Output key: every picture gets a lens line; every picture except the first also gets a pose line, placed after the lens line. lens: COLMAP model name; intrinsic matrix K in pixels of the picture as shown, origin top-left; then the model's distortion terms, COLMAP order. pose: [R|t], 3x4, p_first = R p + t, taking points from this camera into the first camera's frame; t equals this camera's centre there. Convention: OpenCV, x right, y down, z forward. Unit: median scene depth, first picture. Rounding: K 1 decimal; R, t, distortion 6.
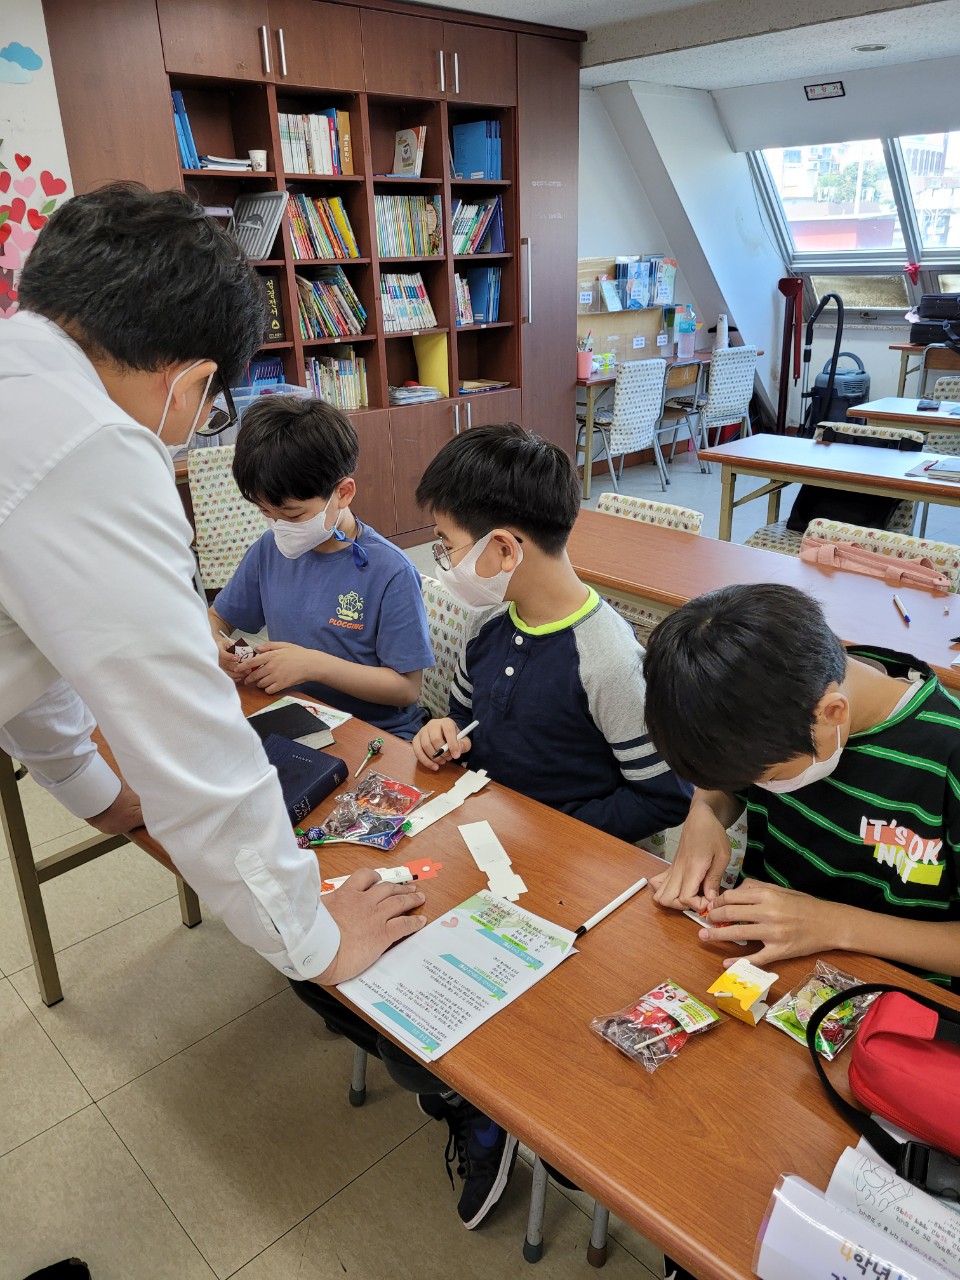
lens RADIAL K [[976.6, 0, 484.5], [0, 976.6, 637.8], [0, 0, 1]] dist [0.010363, -0.000084]
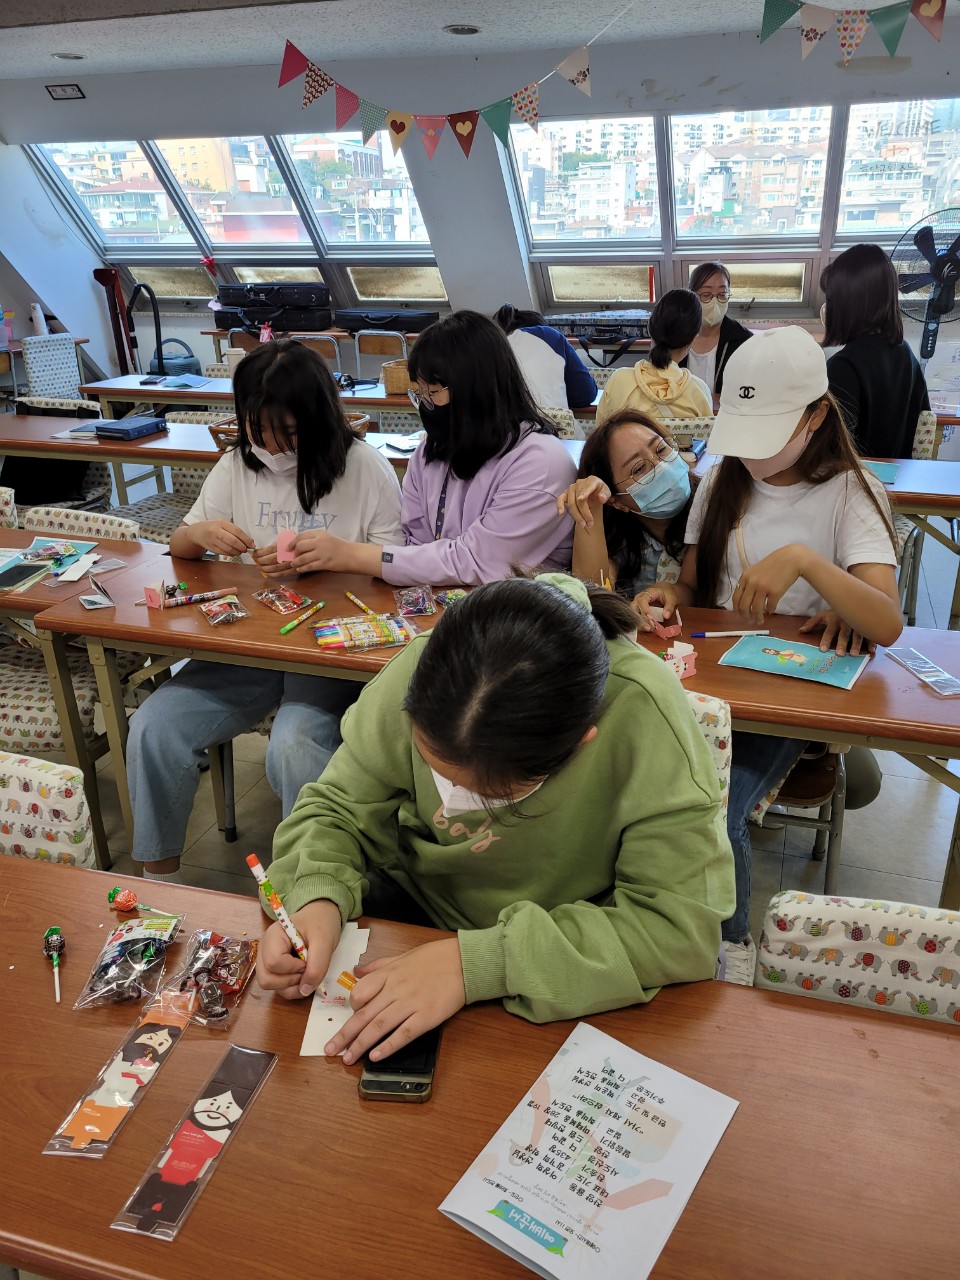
lens RADIAL K [[976.6, 0, 484.6], [0, 976.6, 639.9], [0, 0, 1]] dist [0.010363, -0.000084]
pose [[0.883252, -0.160812, 0.440460, 0.150222], [0.157174, 0.986545, 0.045006, 0.043977], [-0.441771, 0.029477, 0.896643, -0.115371]]
